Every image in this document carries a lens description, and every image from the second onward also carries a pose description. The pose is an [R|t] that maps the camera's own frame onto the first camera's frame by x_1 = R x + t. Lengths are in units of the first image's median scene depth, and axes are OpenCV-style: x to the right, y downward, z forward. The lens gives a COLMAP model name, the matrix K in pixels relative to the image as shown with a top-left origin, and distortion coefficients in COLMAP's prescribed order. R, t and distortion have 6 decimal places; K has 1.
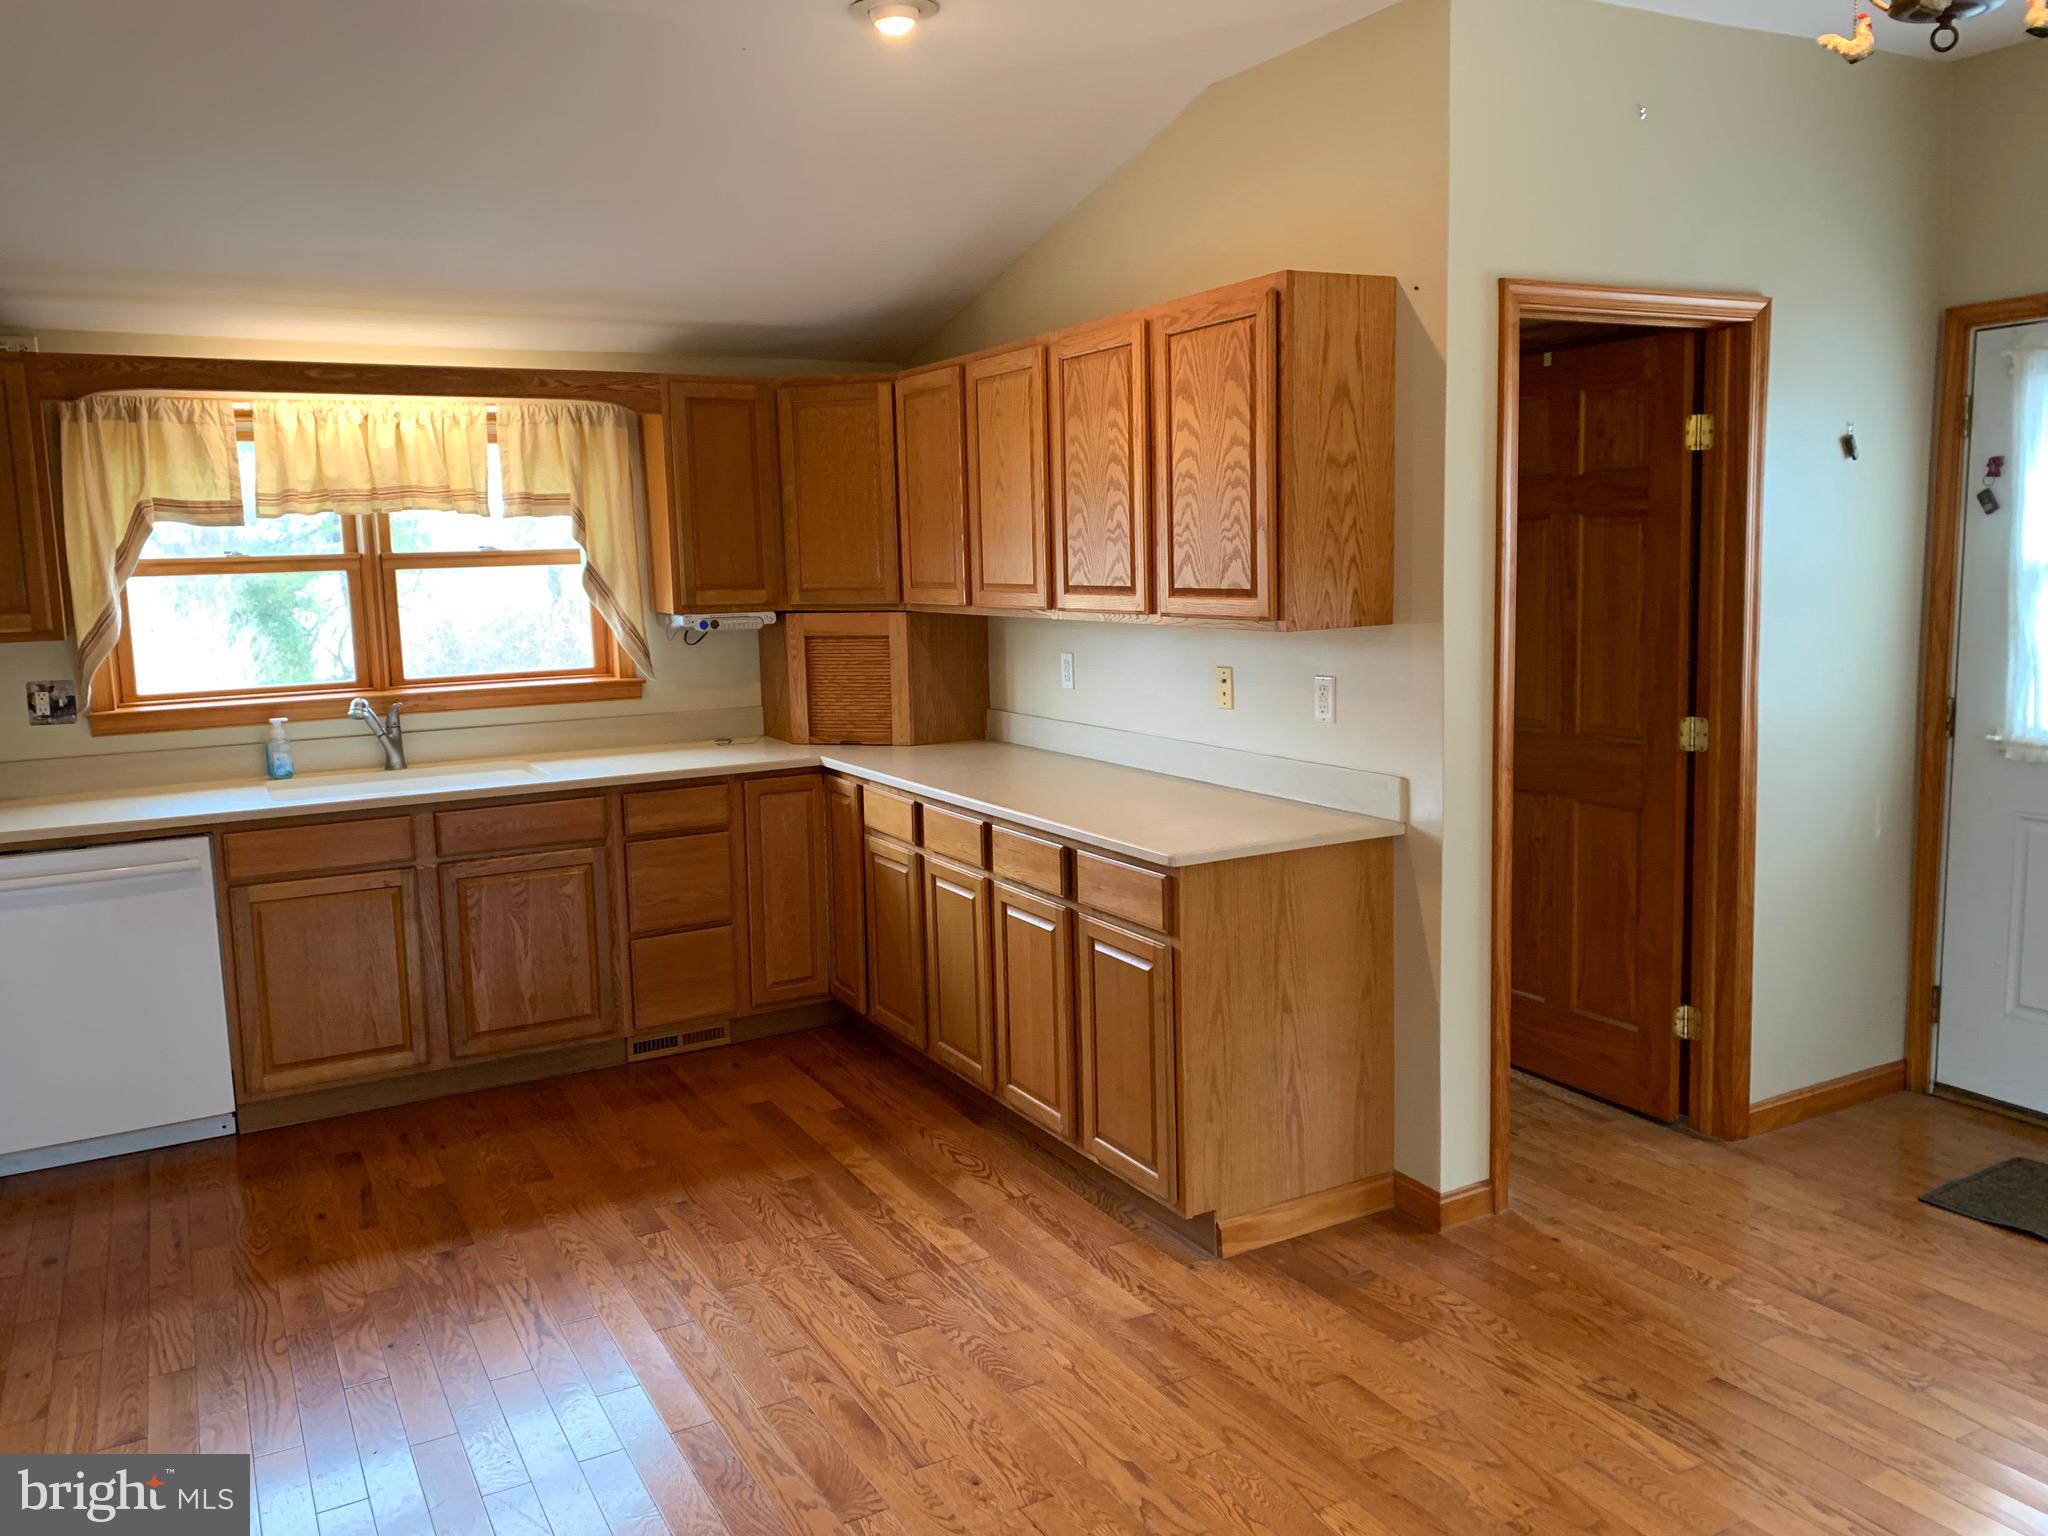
lens RADIAL K [[1570.3, 0, 1026.7], [0, 1570.3, 755.0], [0, 0, 1]] dist [0.039889, -0.054759]
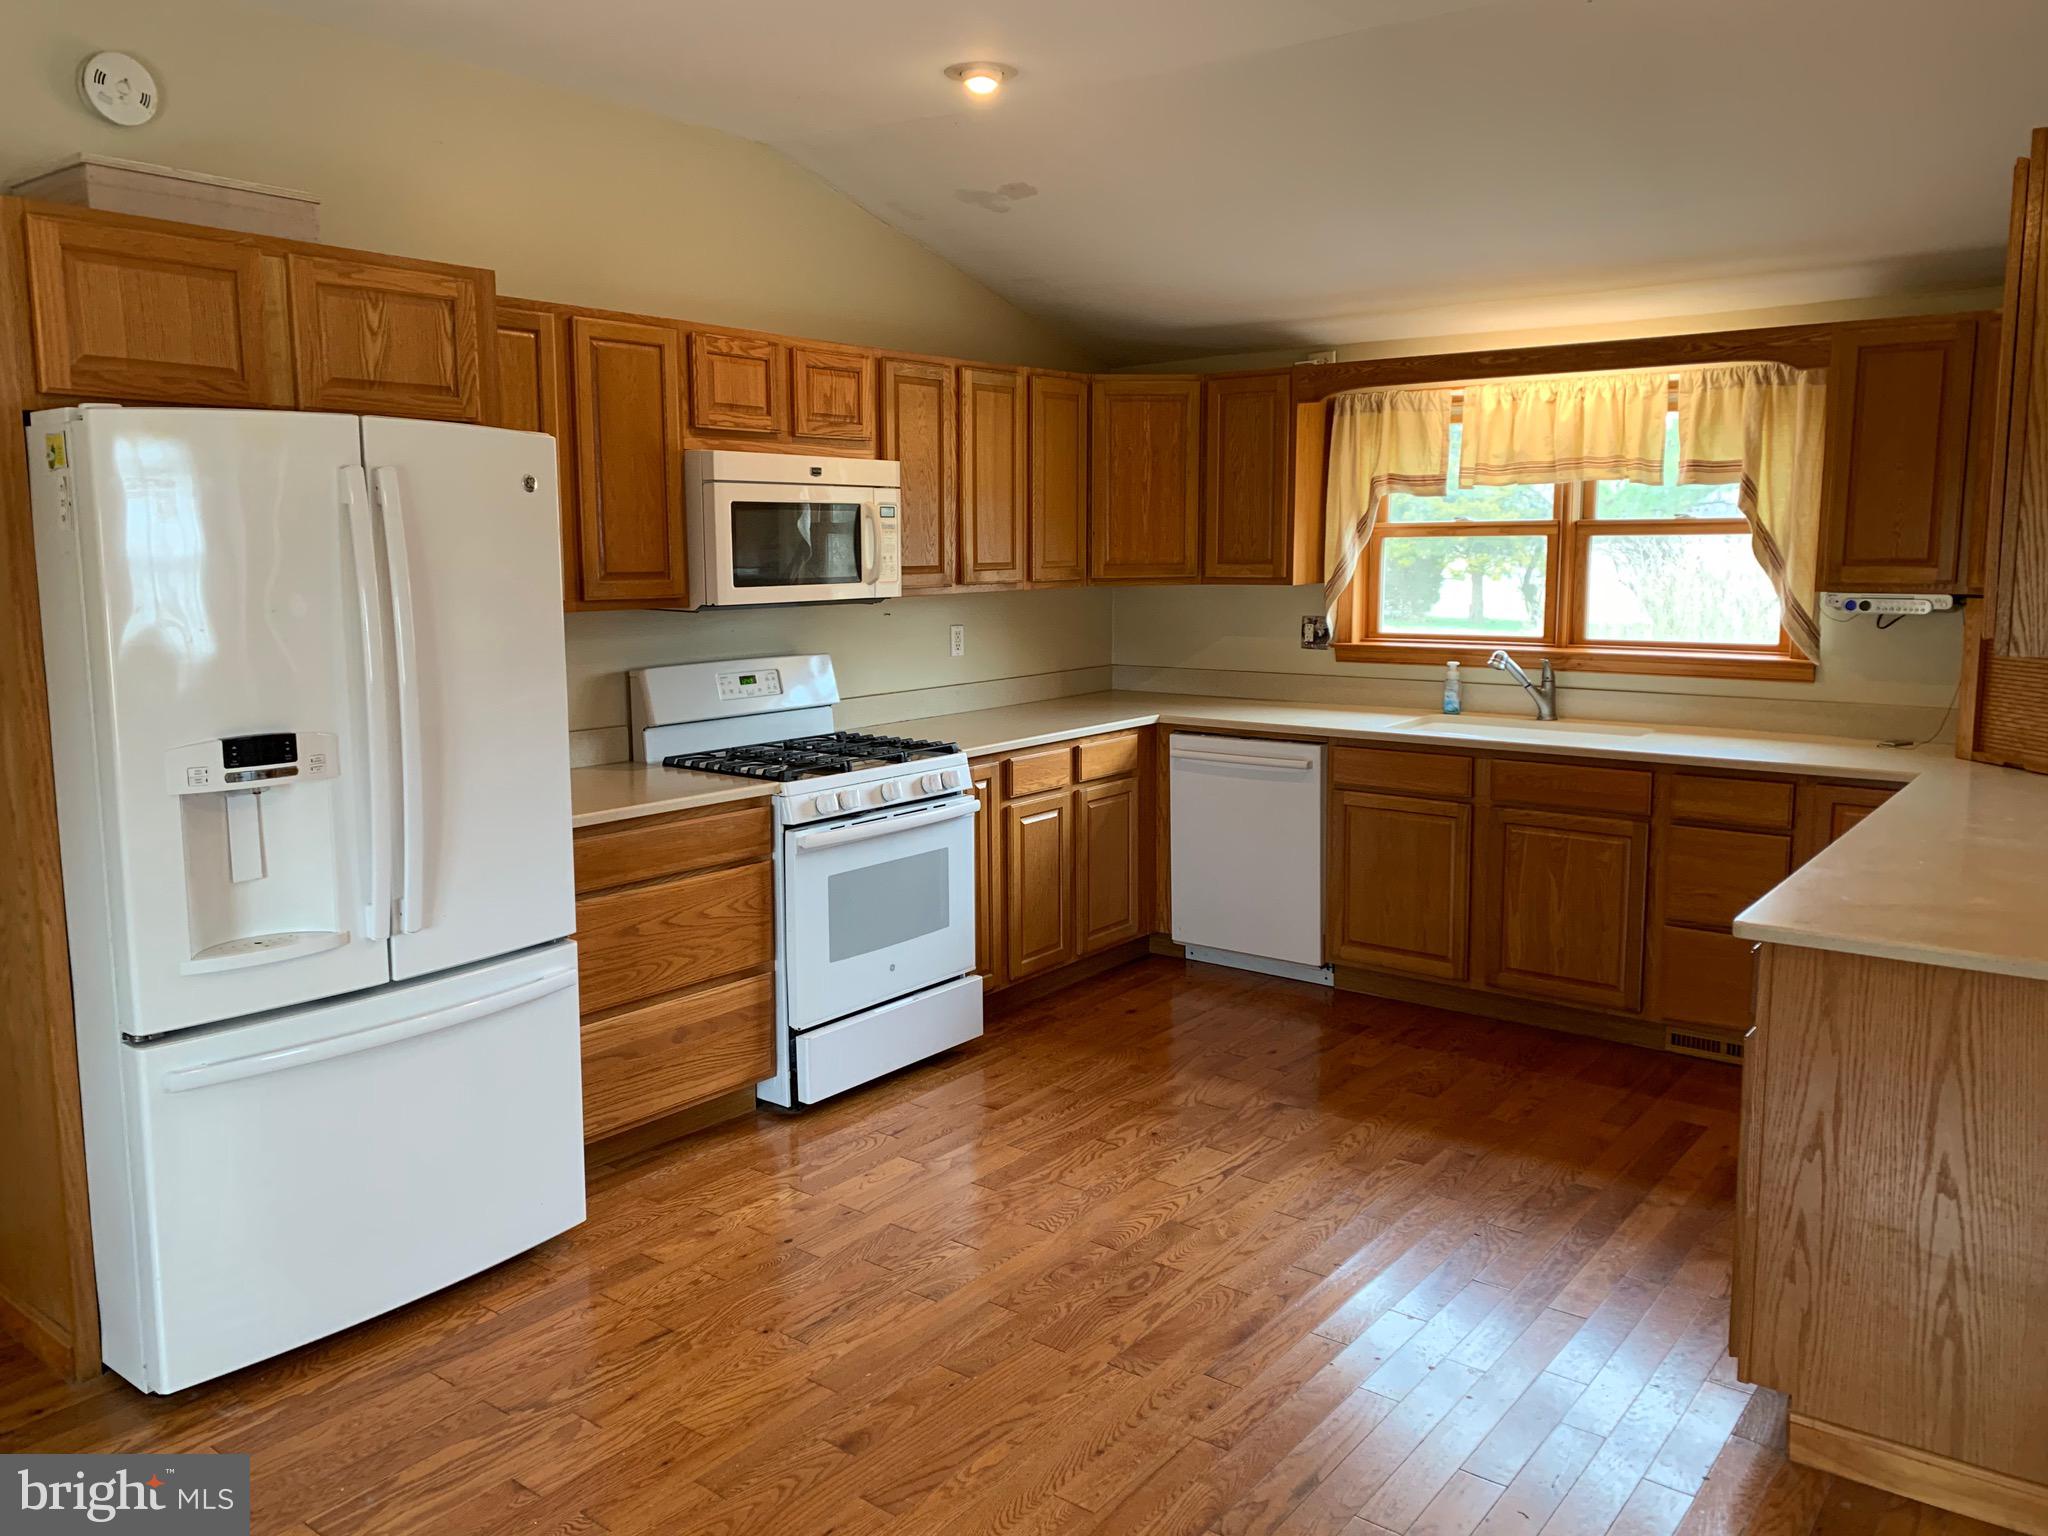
lens RADIAL K [[1570.3, 0, 1020.6], [0, 1570.3, 776.4], [0, 0, 1]] dist [0.039889, -0.054759]
pose [[0.377662, 0.161007, -0.911838, 0.485064], [-0.125602, 0.984572, 0.121828, -0.042102], [0.917385, 0.068519, 0.392058, 0.259185]]
